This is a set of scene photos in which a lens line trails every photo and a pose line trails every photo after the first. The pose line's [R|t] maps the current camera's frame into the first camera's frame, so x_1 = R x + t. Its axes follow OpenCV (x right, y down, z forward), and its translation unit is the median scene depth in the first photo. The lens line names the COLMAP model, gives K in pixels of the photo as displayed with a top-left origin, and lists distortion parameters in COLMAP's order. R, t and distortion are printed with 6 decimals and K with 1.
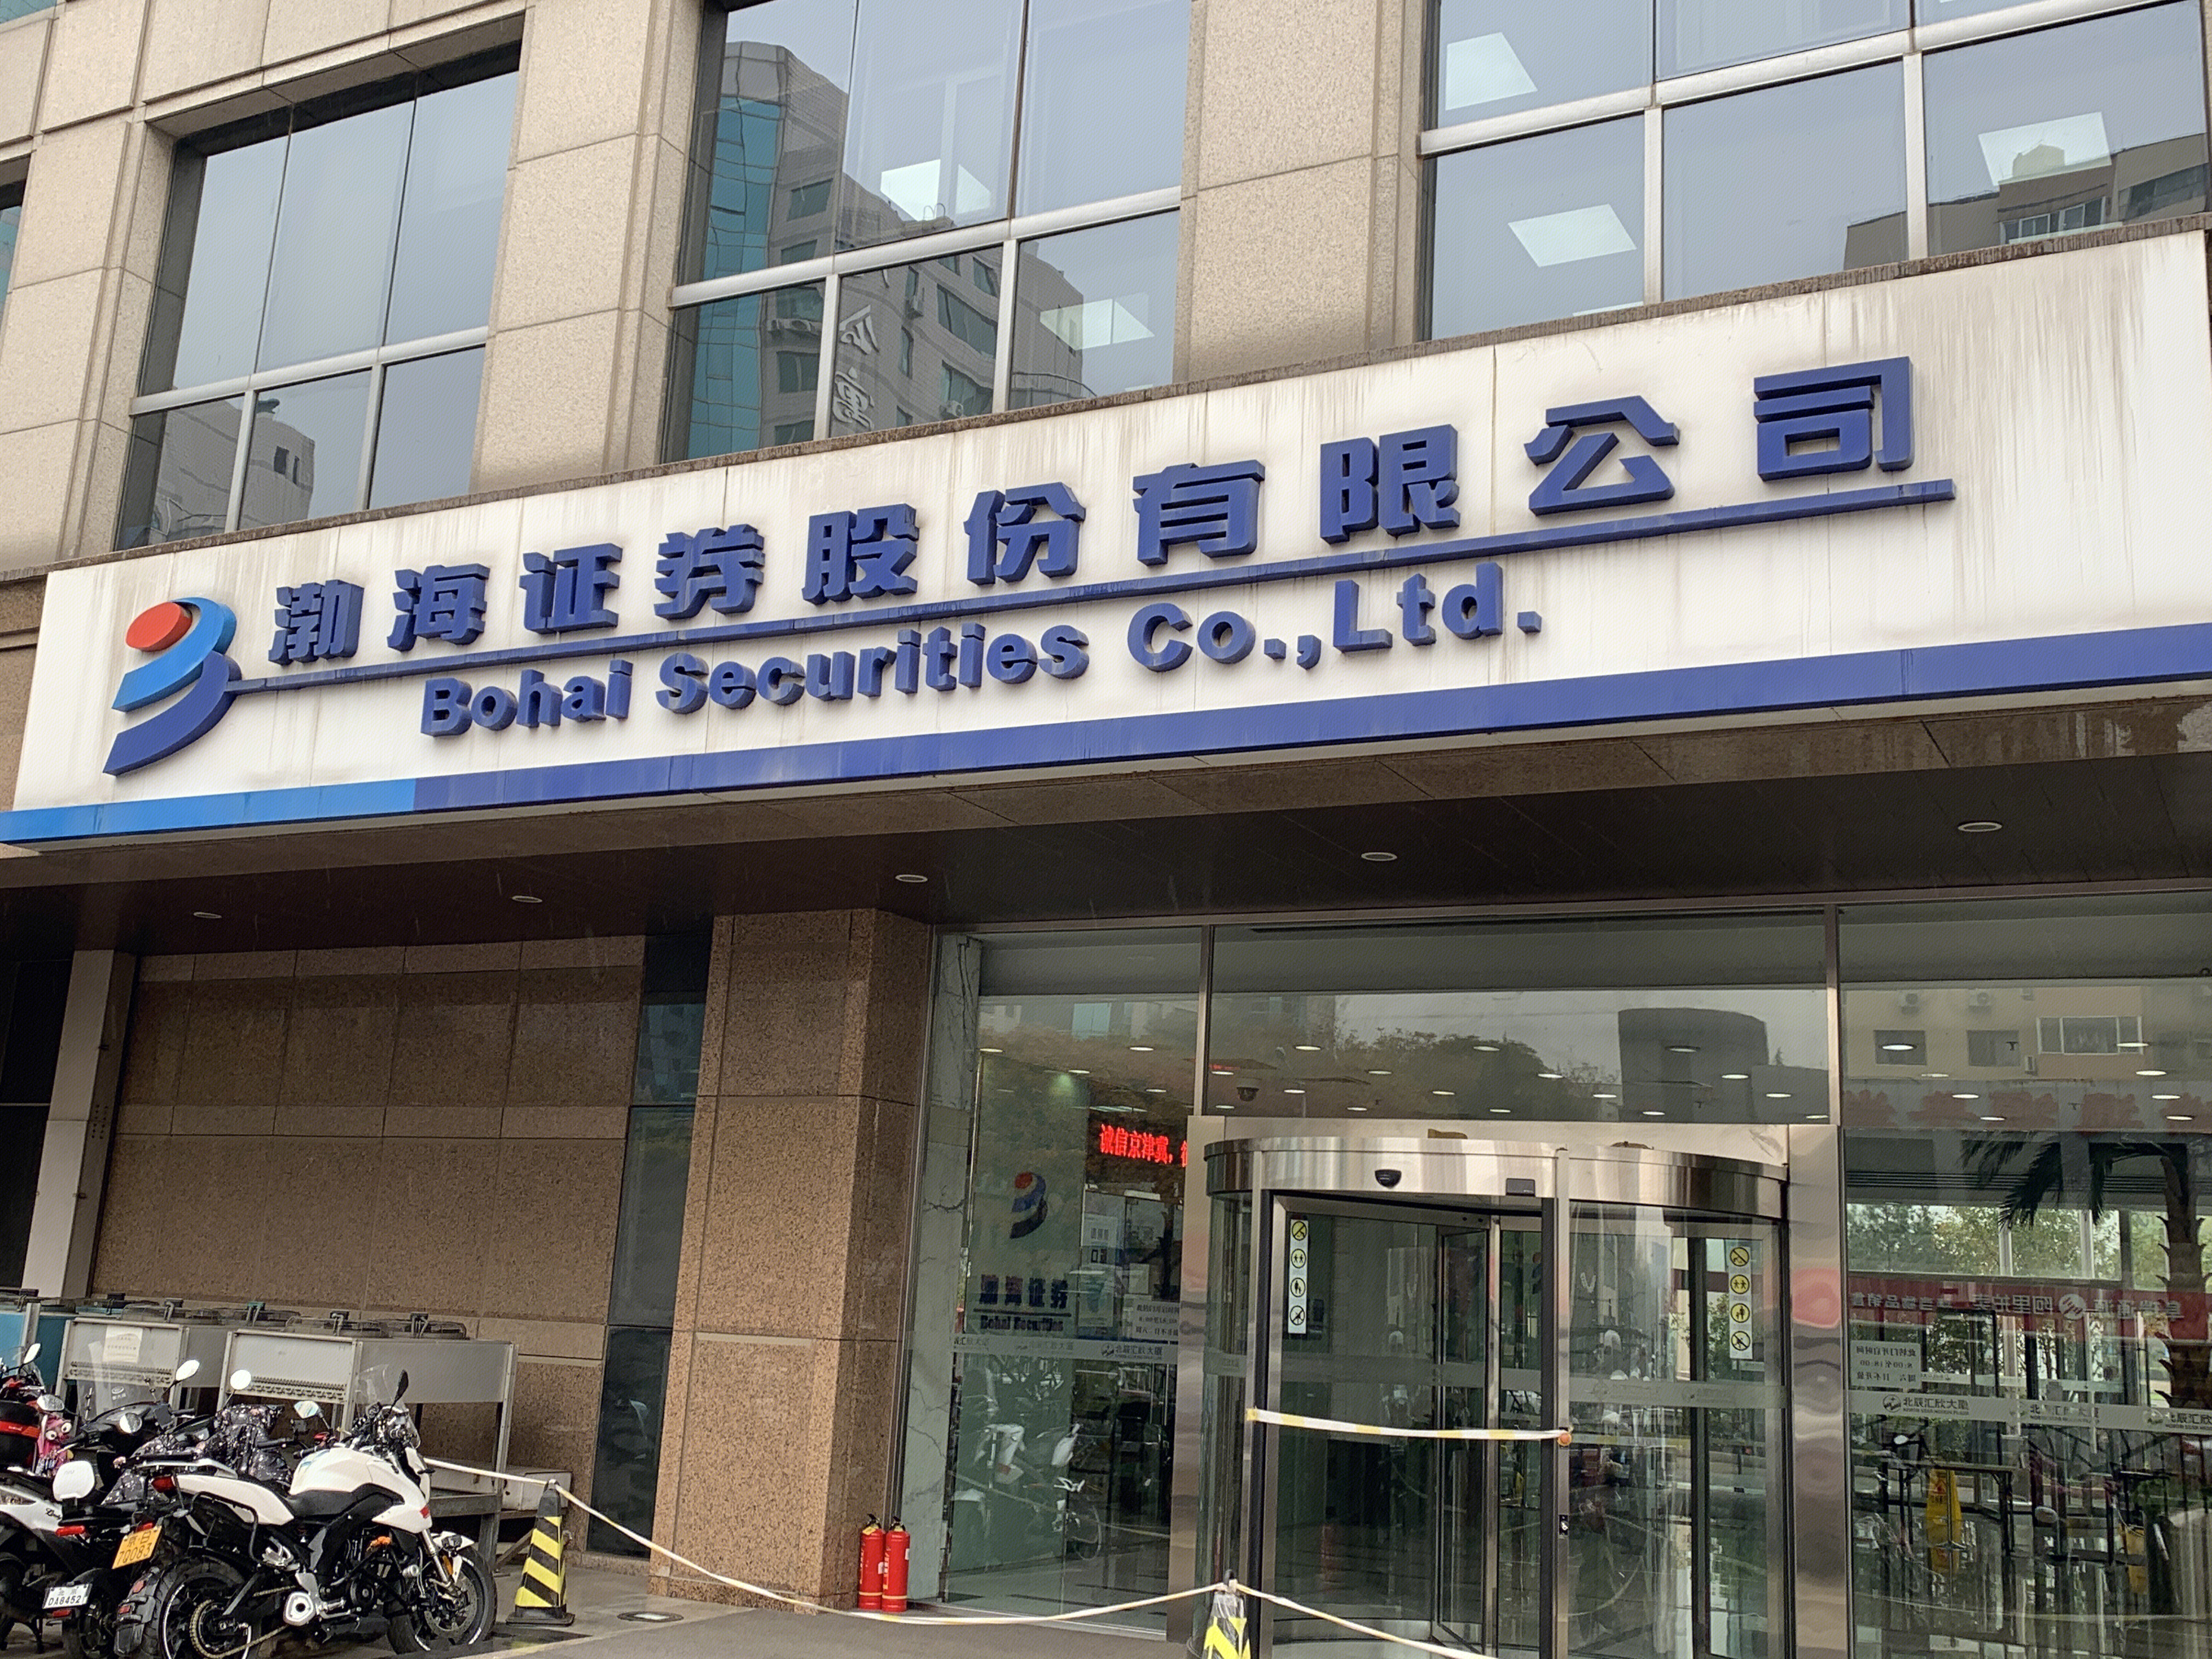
lens RADIAL K [[2256.8, 0, 1053.0], [0, 2256.8, 807.3], [0, 0, 1]] dist [0.043632, 0.000000]
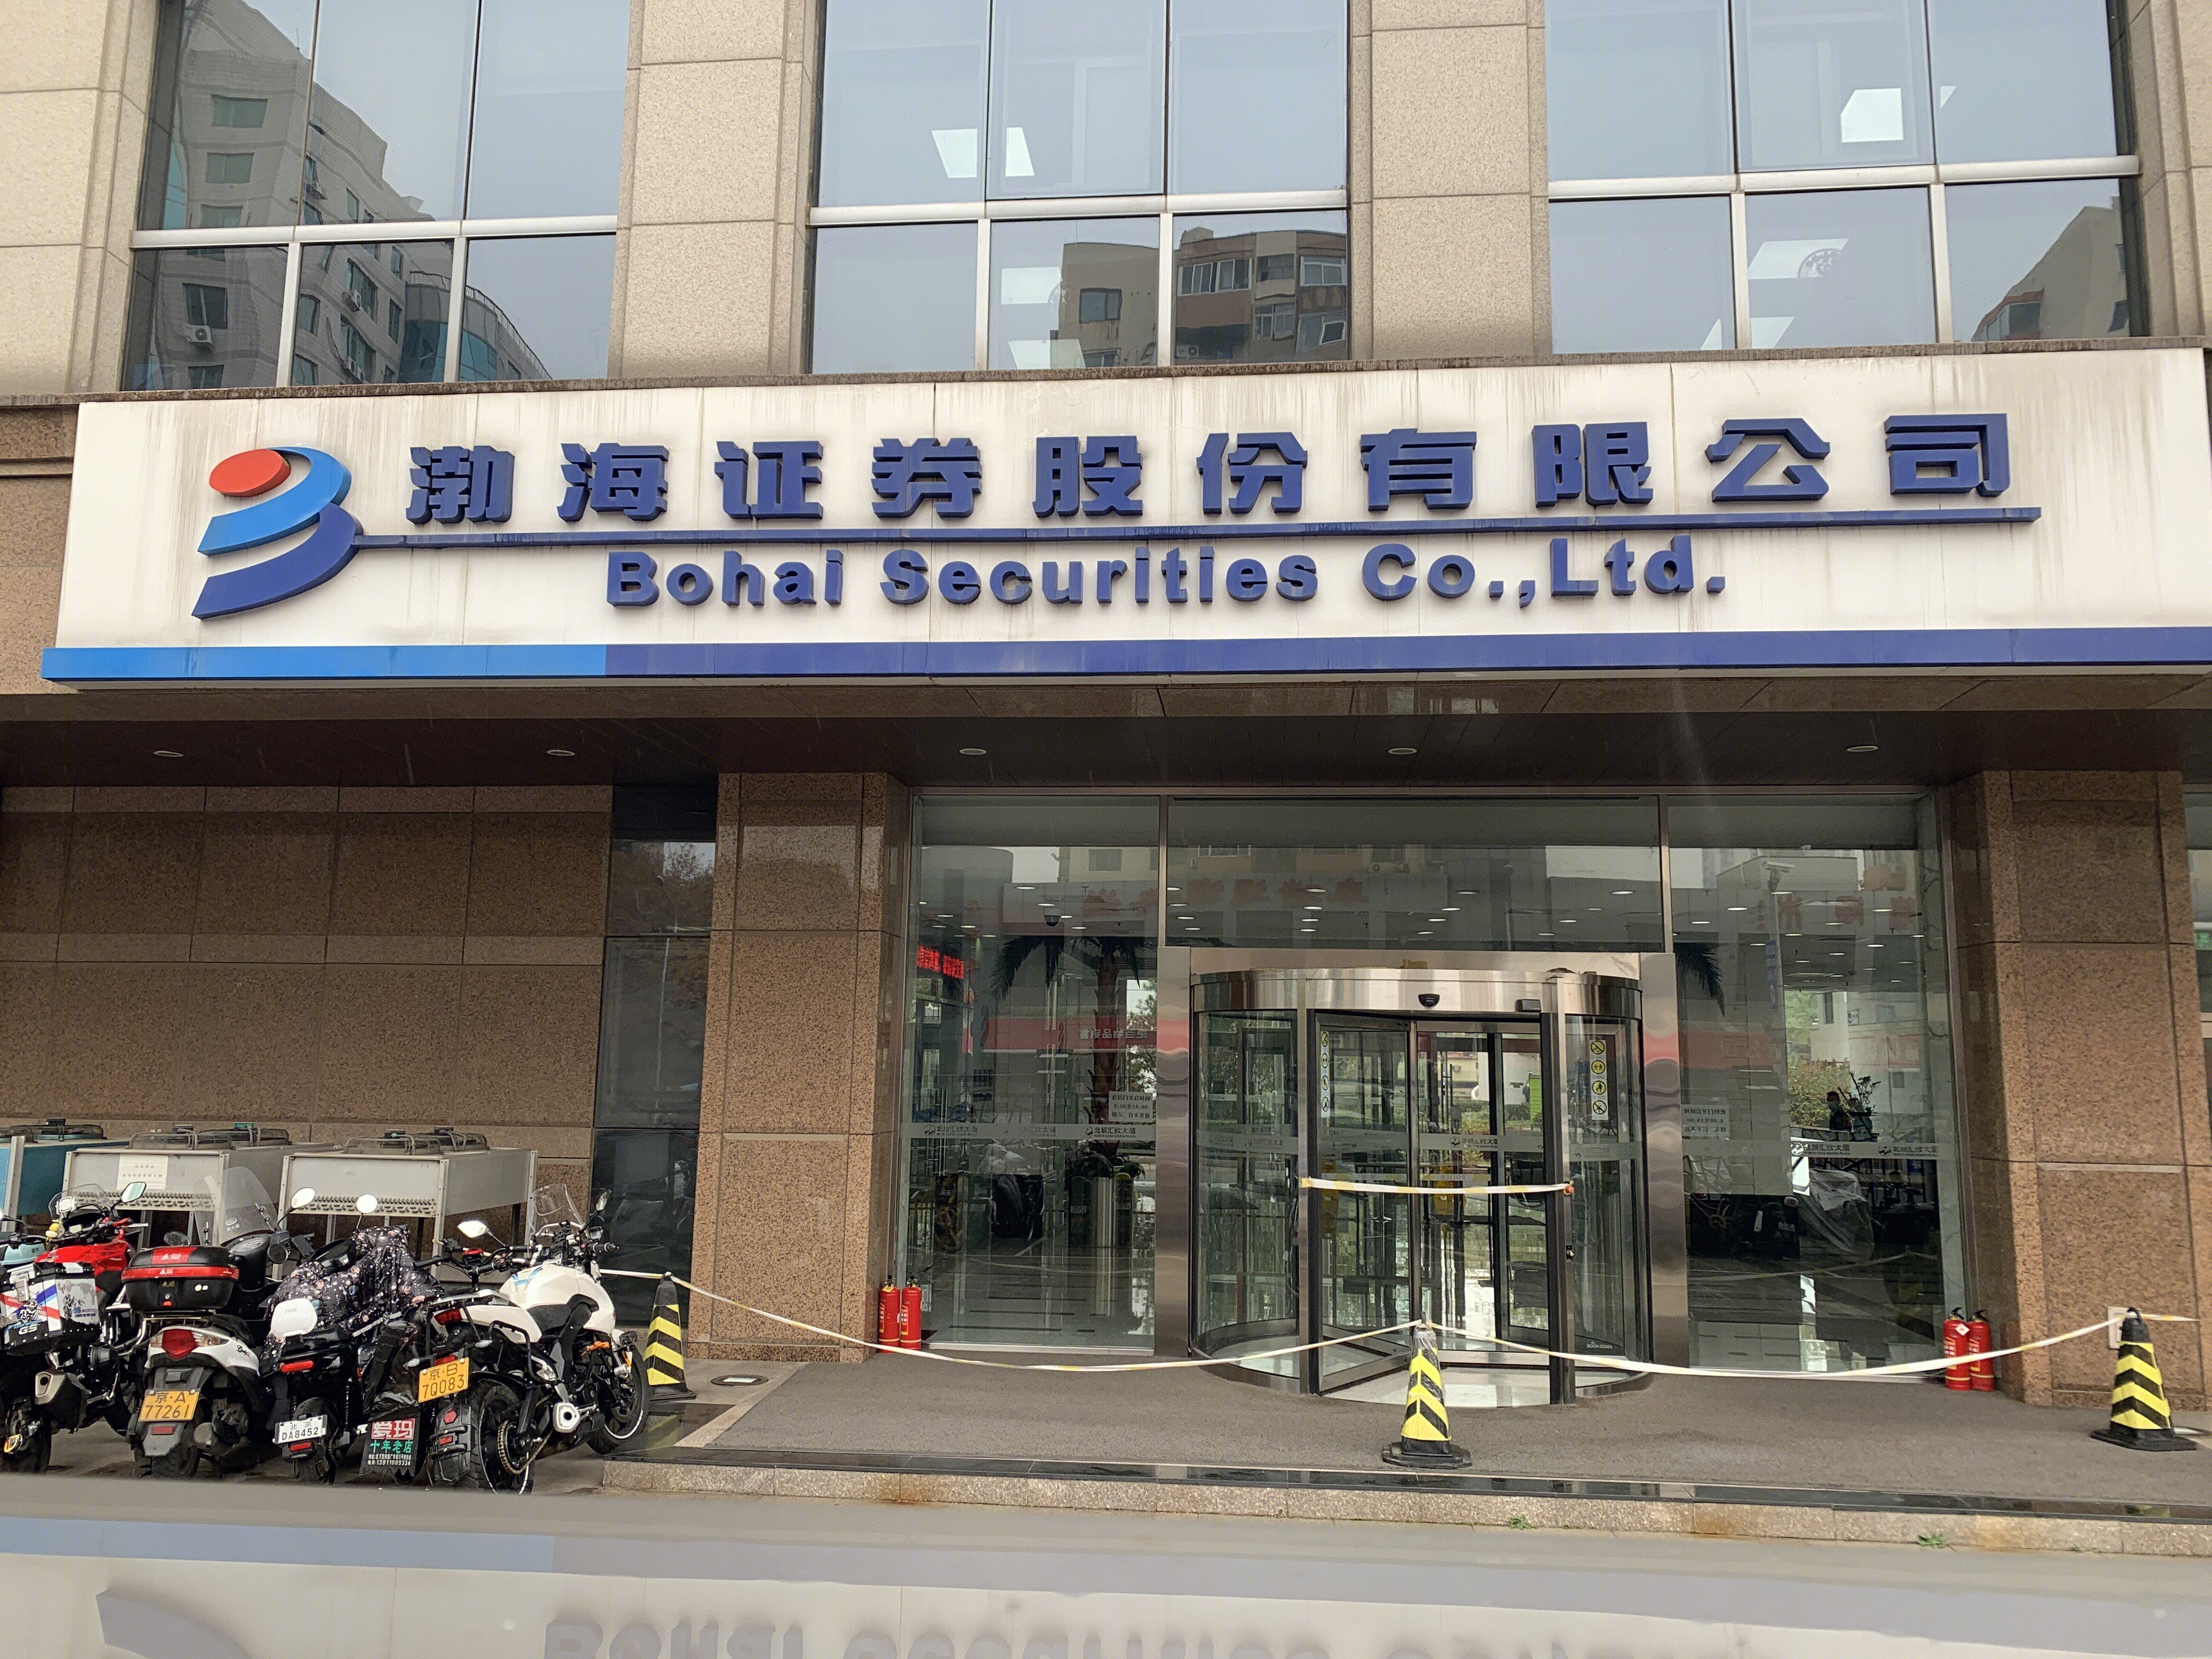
lens RADIAL K [[1686.3, 0, 1102.1], [0, 1686.3, 822.6], [0, 0, 1]] dist [0.009455, 0.013562]
pose [[0.923280, 0.016770, 0.383762, -0.360030], [-0.049963, 0.995803, 0.076688, -0.002213], [-0.380865, -0.089978, 0.920242, 0.170491]]
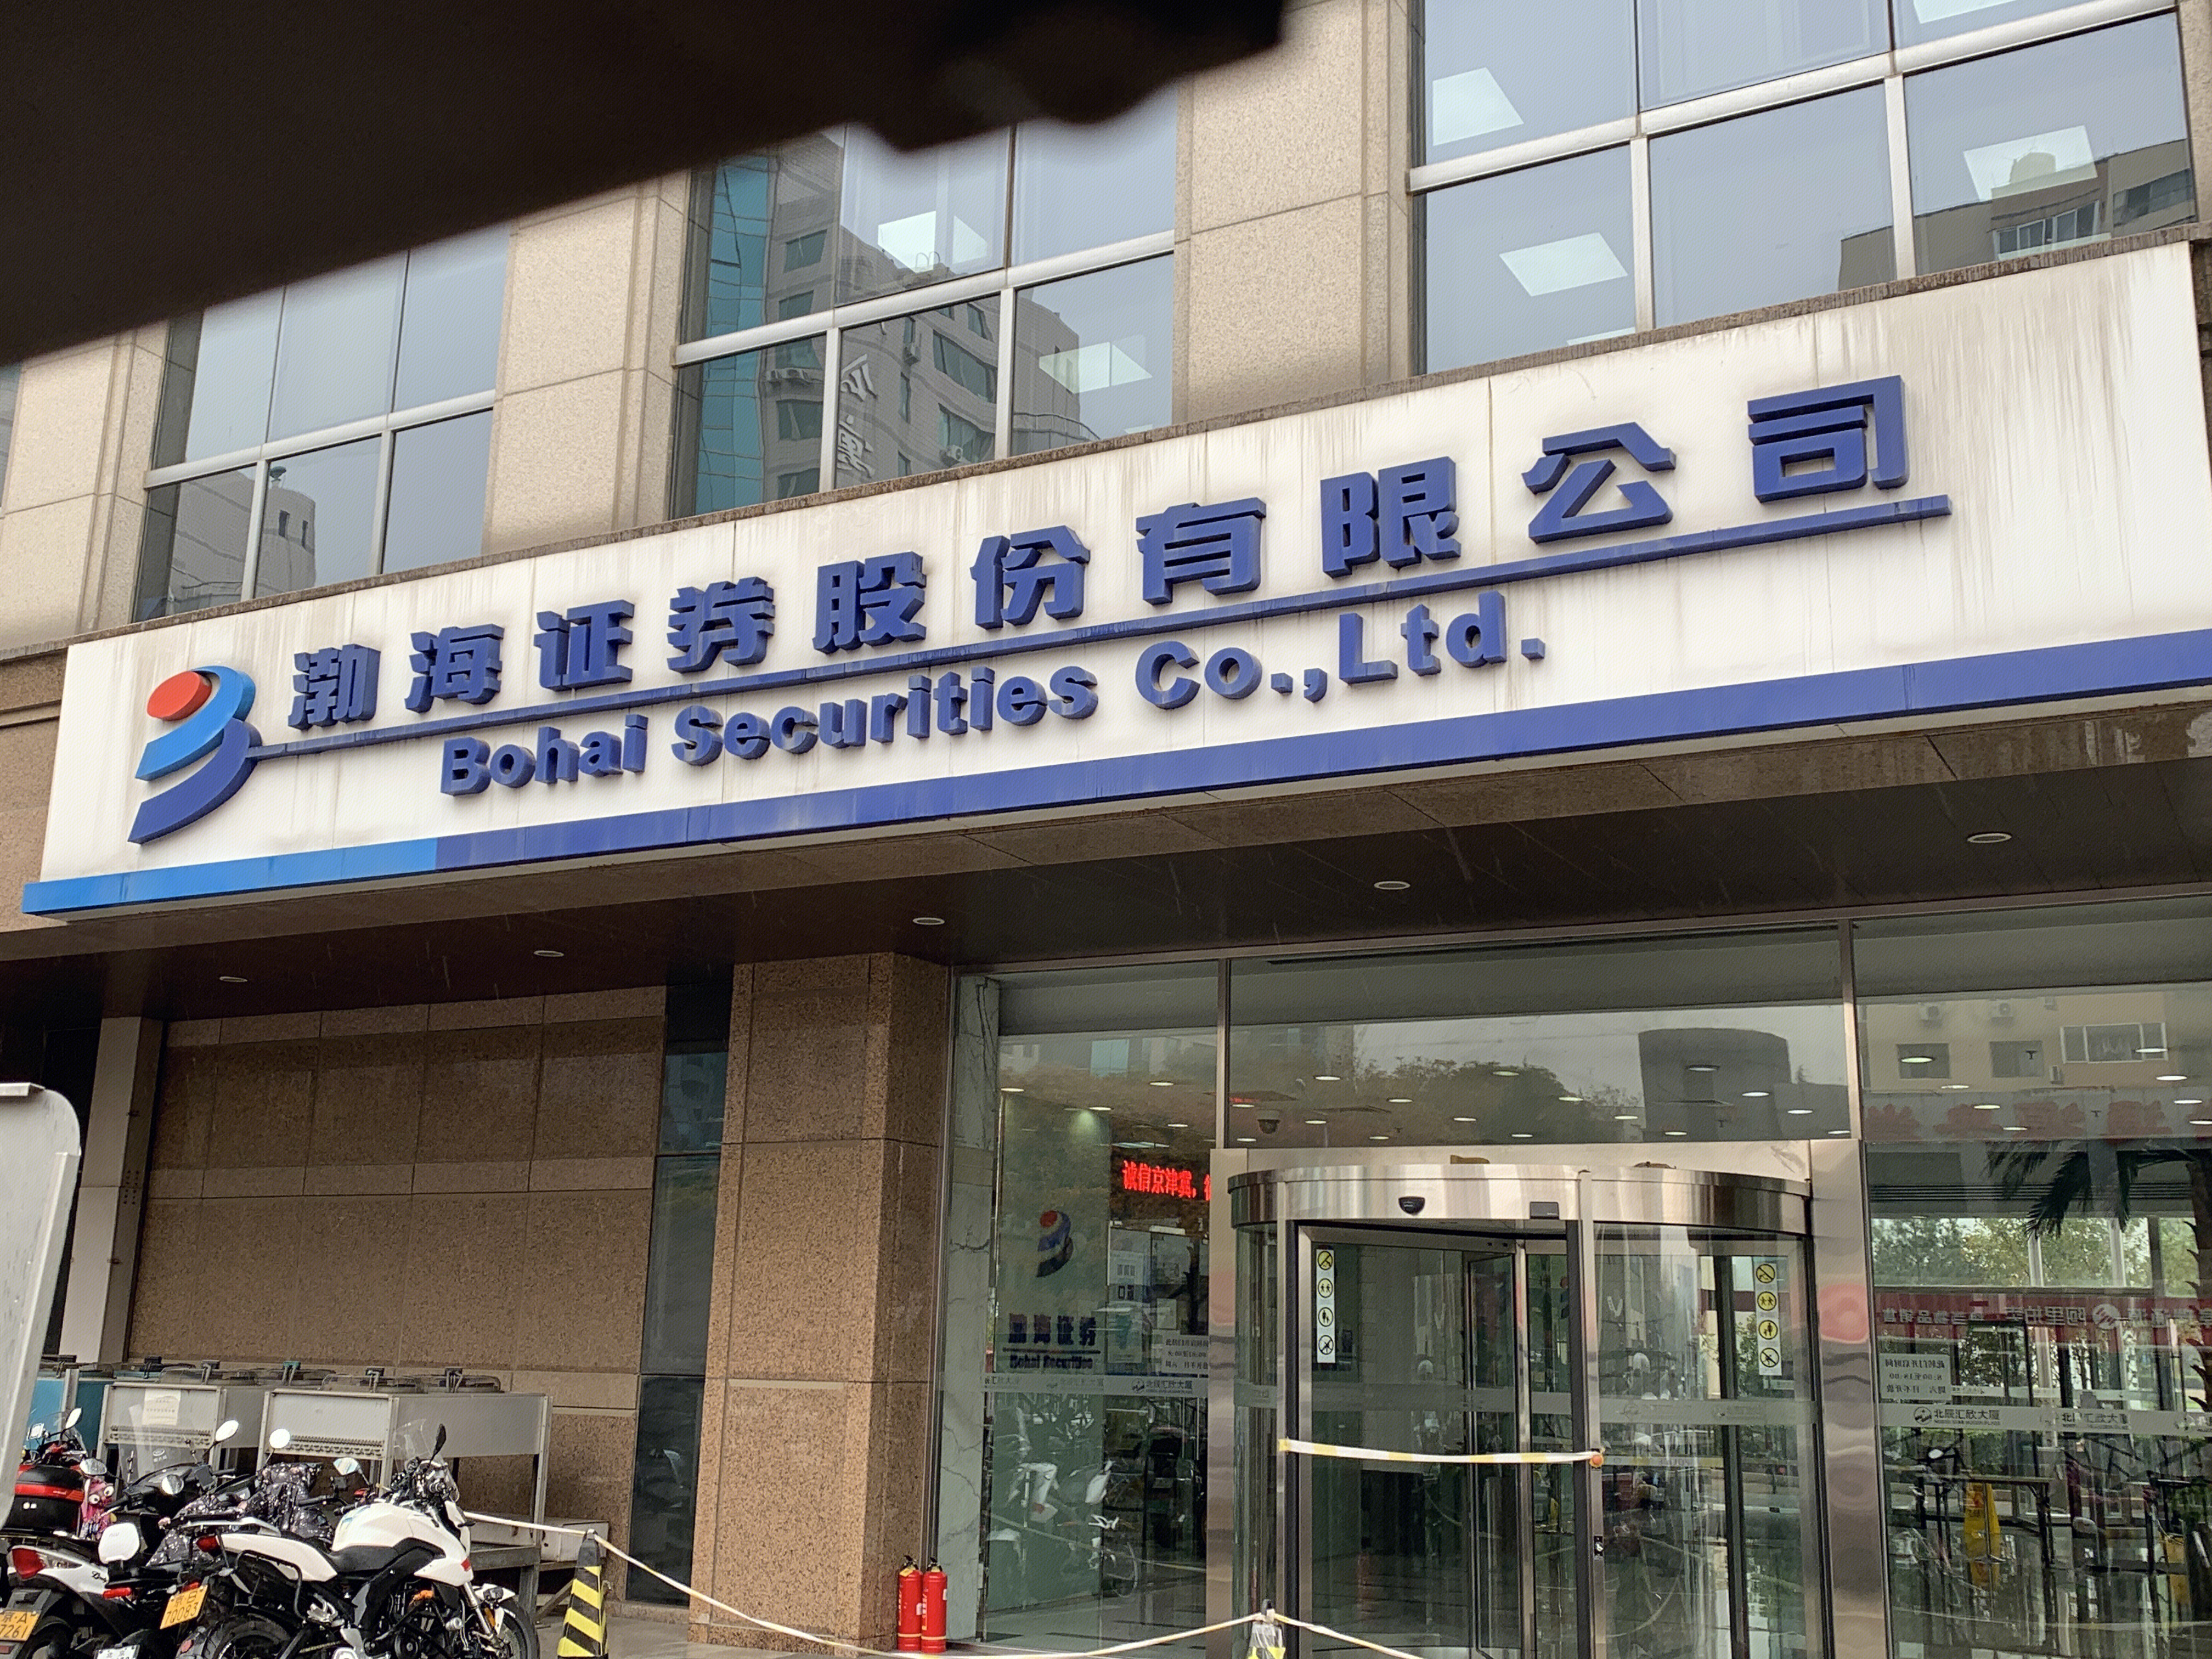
lens RADIAL K [[2256.8, 0, 1040.1], [0, 2256.8, 817.9], [0, 0, 1]] dist [0.043632, 0.000000]
pose [[0.999461, -0.031064, -0.010608, -0.000821], [0.030927, 0.999439, -0.012822, -0.000271], [0.011000, 0.012487, 0.999862, -0.008814]]
